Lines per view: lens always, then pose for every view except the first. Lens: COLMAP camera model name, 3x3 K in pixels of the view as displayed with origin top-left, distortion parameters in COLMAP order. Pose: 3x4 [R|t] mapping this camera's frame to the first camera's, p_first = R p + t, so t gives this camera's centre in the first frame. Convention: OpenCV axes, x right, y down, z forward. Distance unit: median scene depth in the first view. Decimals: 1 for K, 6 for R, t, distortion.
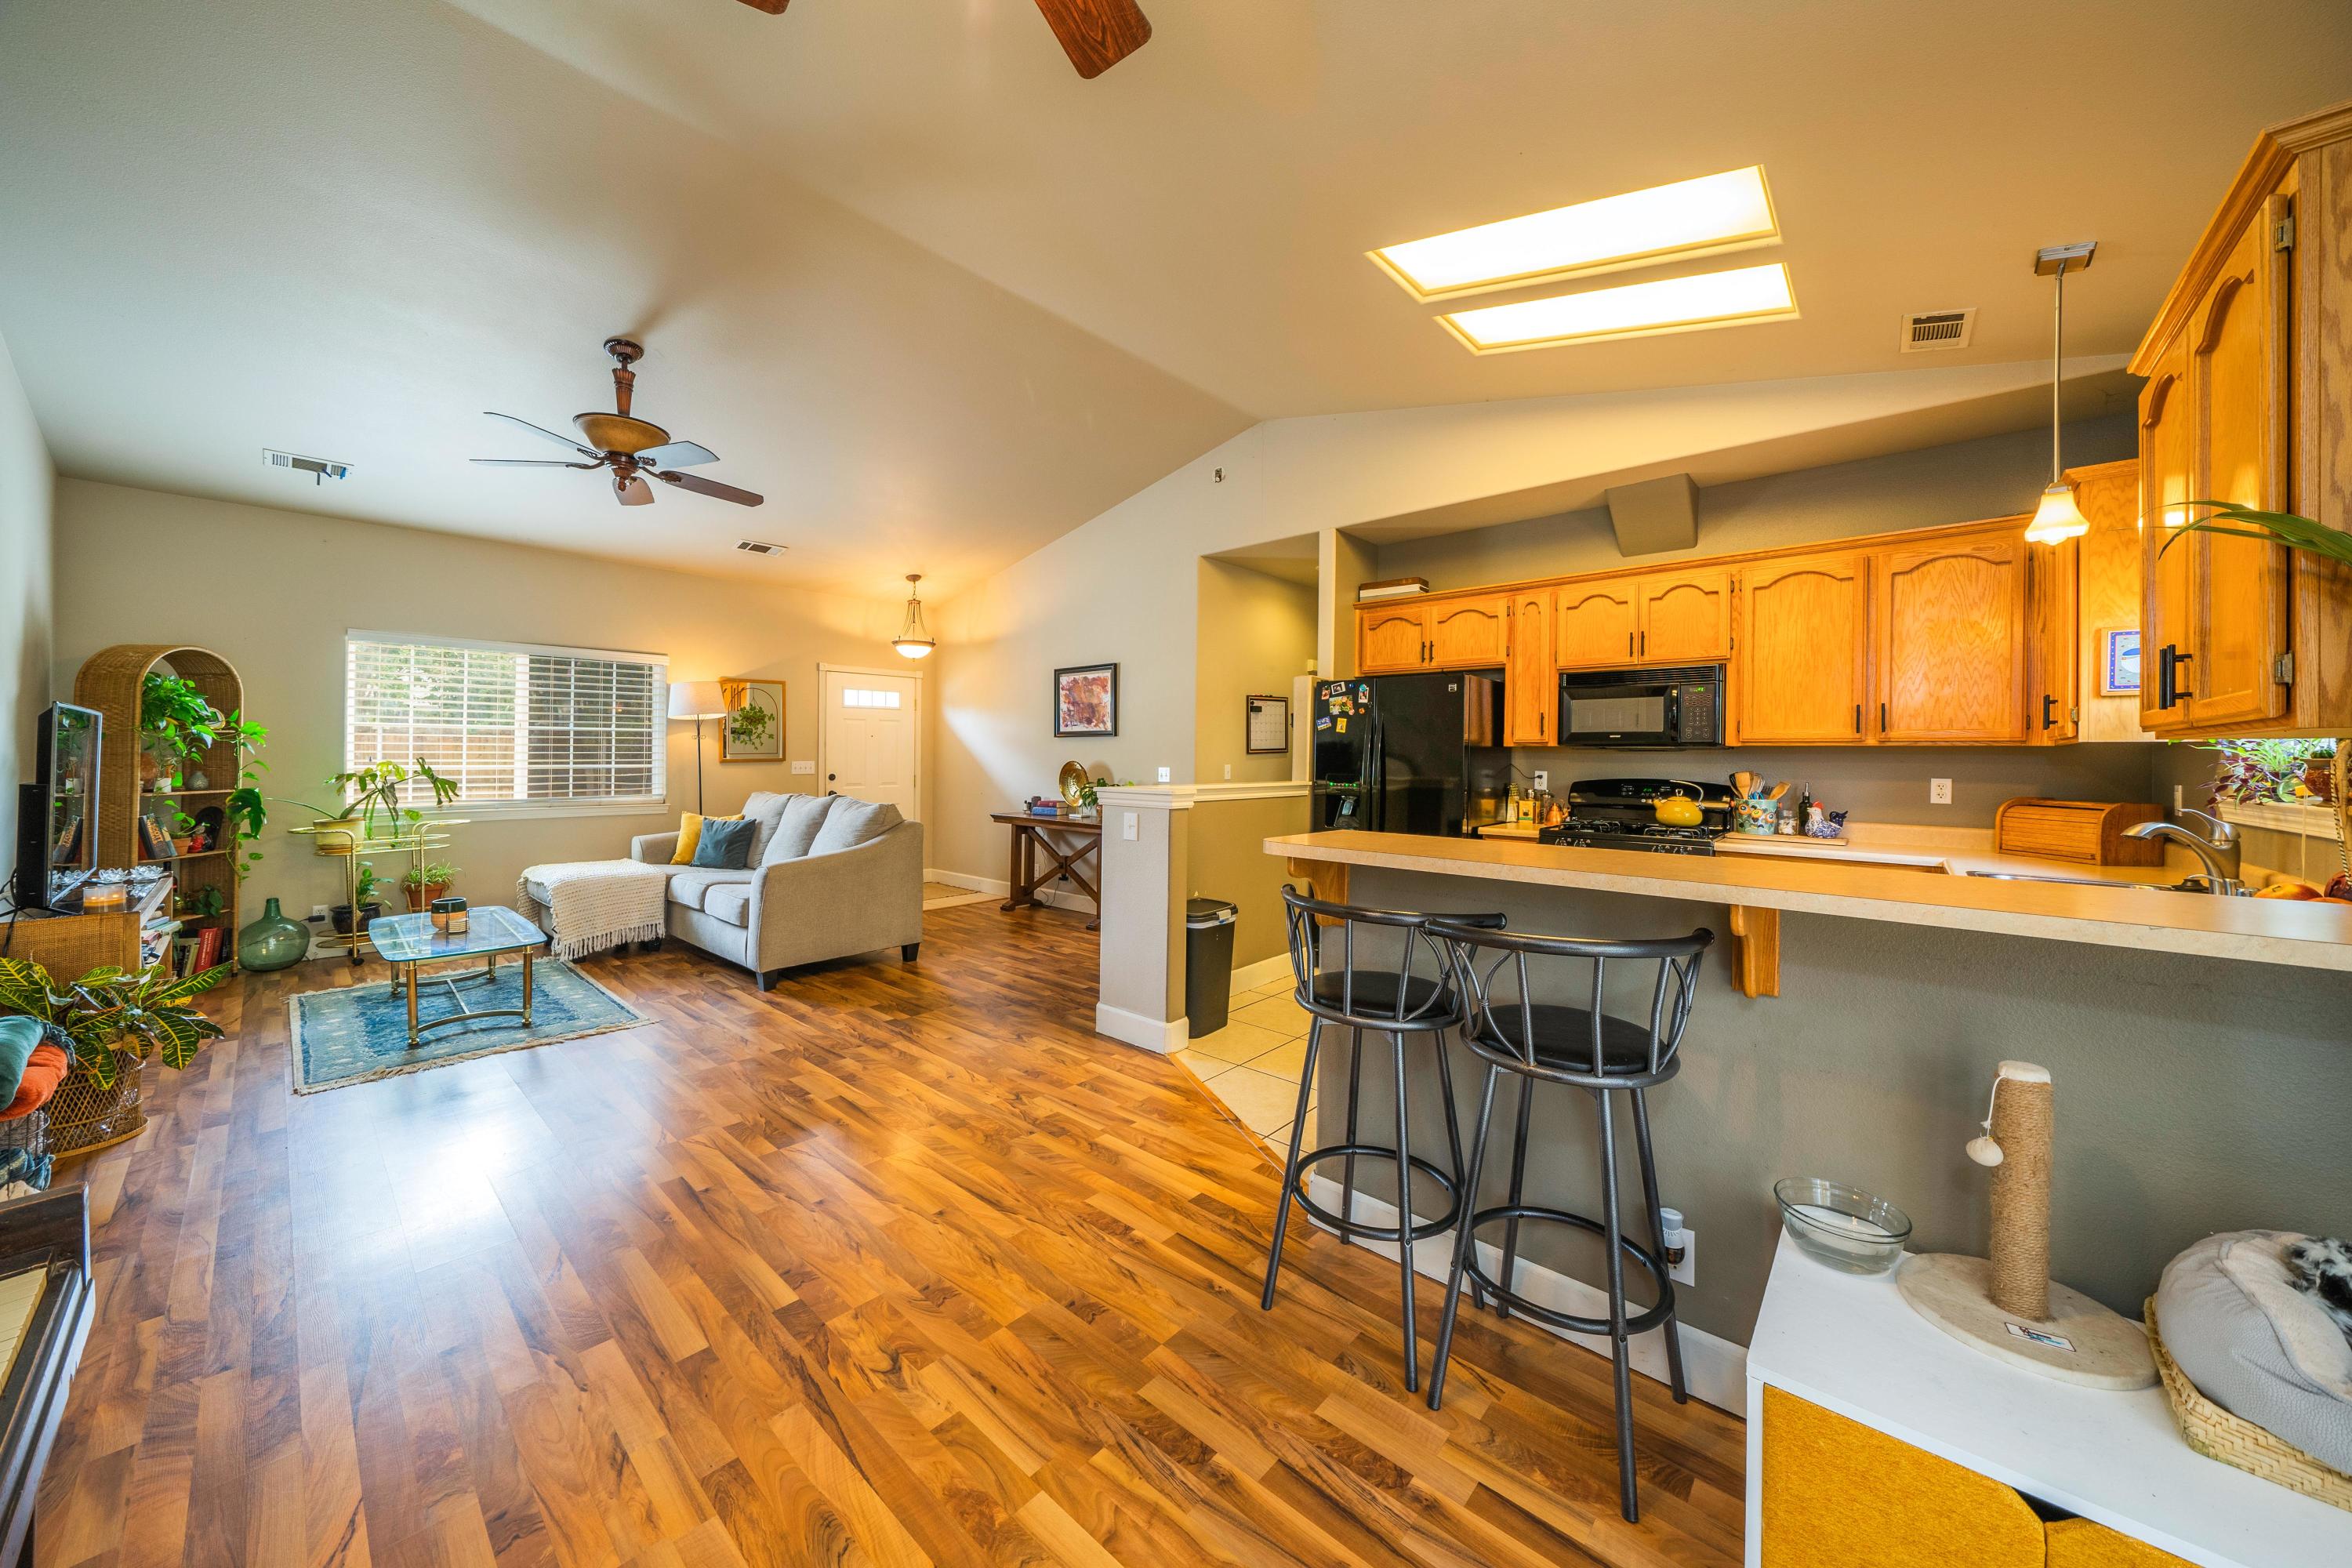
lens RADIAL K [[816.3, 0, 1163.5], [0, 816.3, 729.9], [0, 0, 1]] dist [-0.001126, -0.000106]
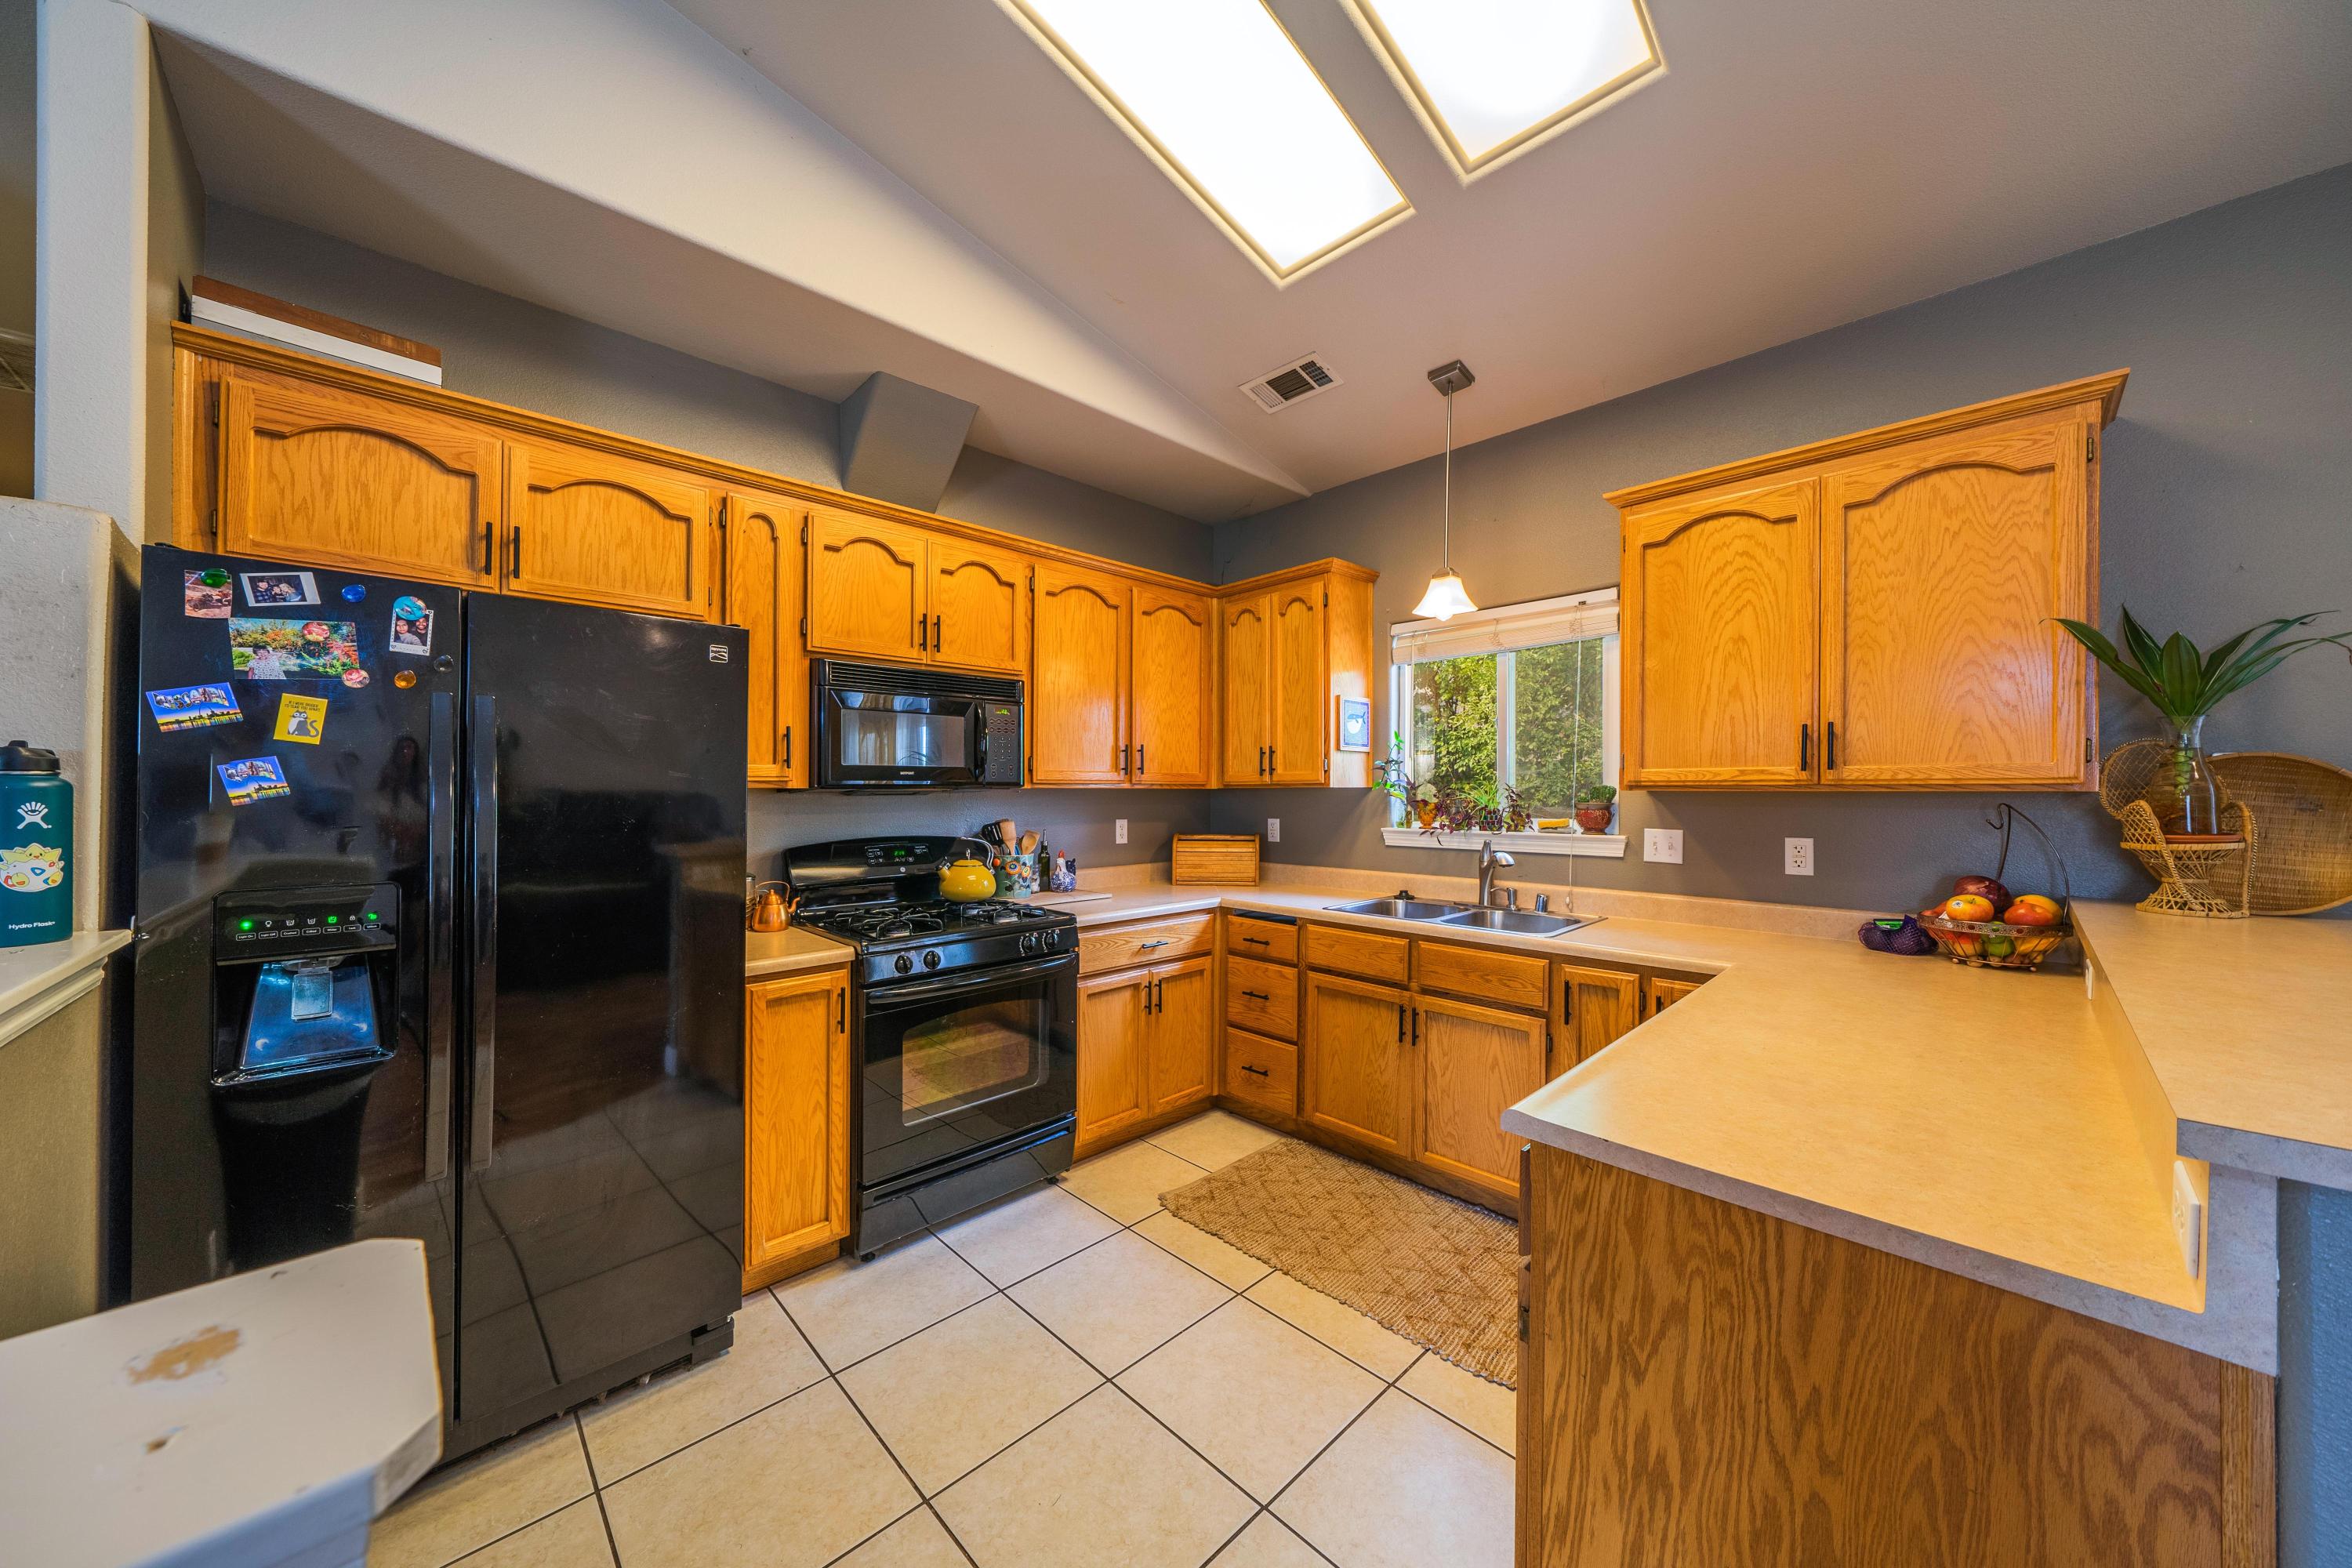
lens RADIAL K [[801.0, 0, 1164.7], [0, 801.0, 802.3], [0, 0, 1]] dist [-0.000679, 0.000101]
pose [[0.073133, -0.021726, 0.997086, -0.047220], [-0.024979, 0.999409, 0.023609, 0.009834], [-0.997009, -0.026633, 0.072547, 0.691846]]
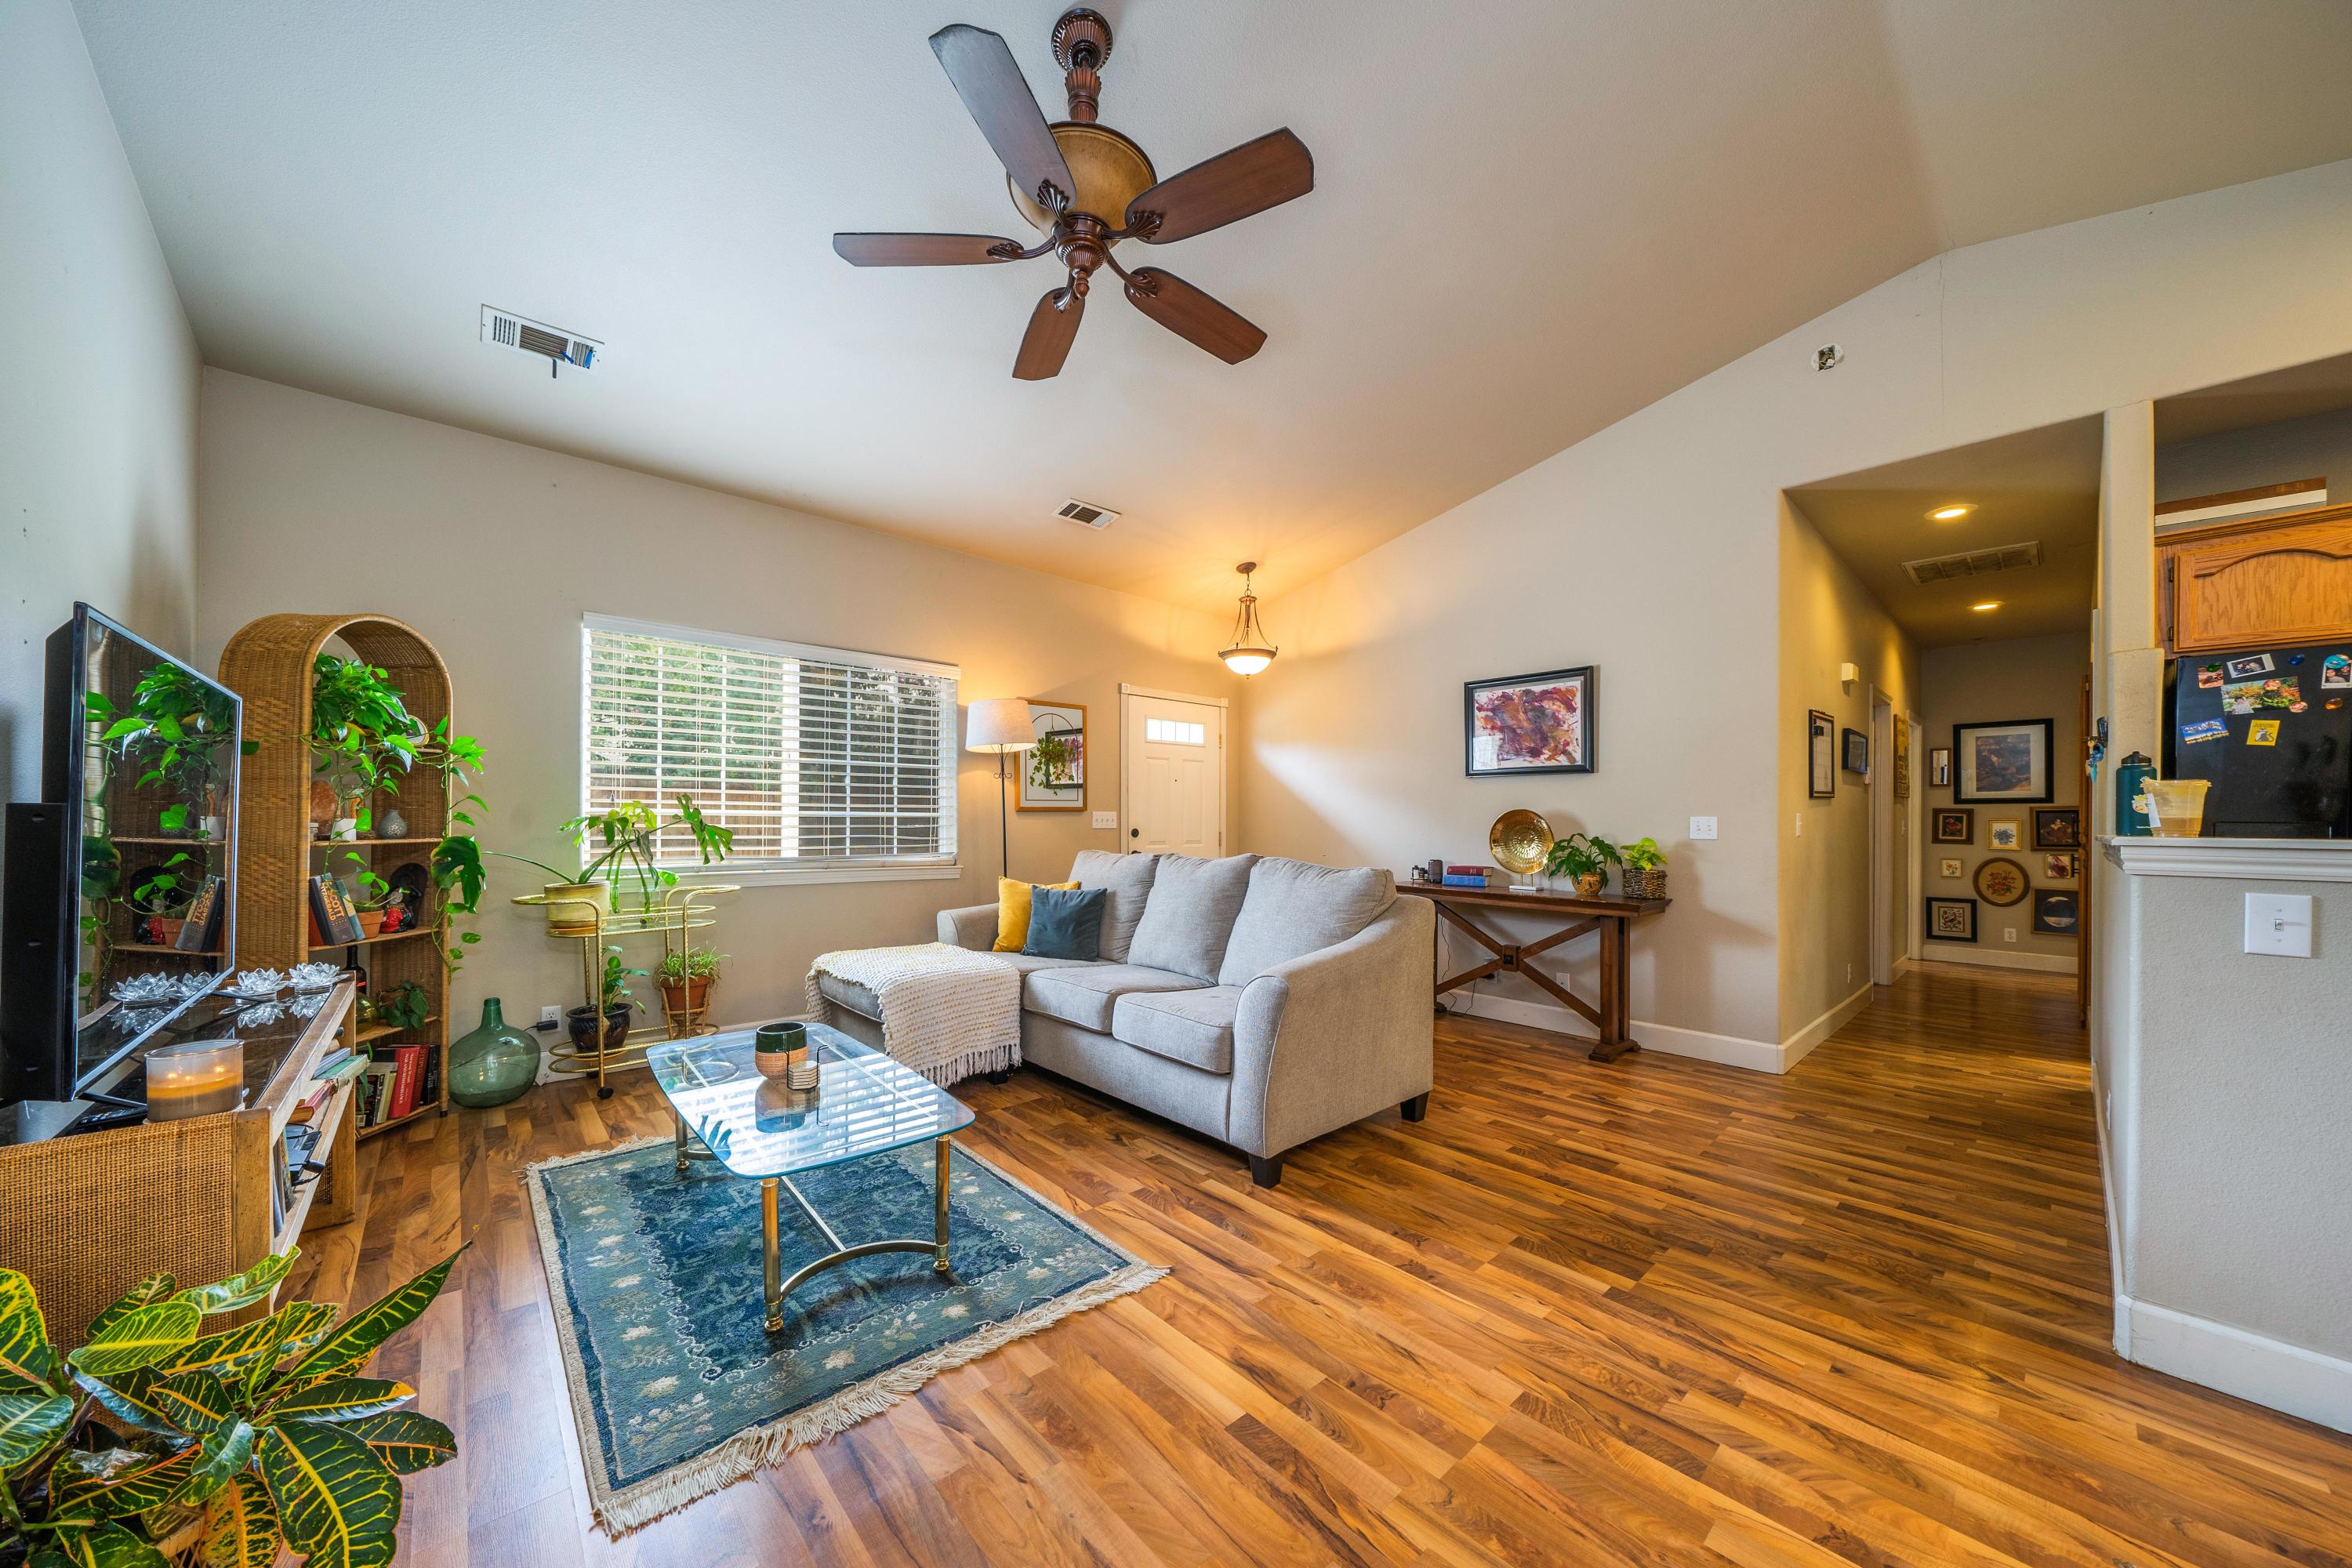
lens RADIAL K [[801.0, 0, 1164.7], [0, 801.0, 802.3], [0, 0, 1]] dist [-0.000679, 0.000101]
pose [[0.994689, 0.000710, -0.102928, -0.475283], [-0.000122, 0.999984, 0.005717, 0.039226], [0.102931, -0.005674, 0.994672, 0.401560]]
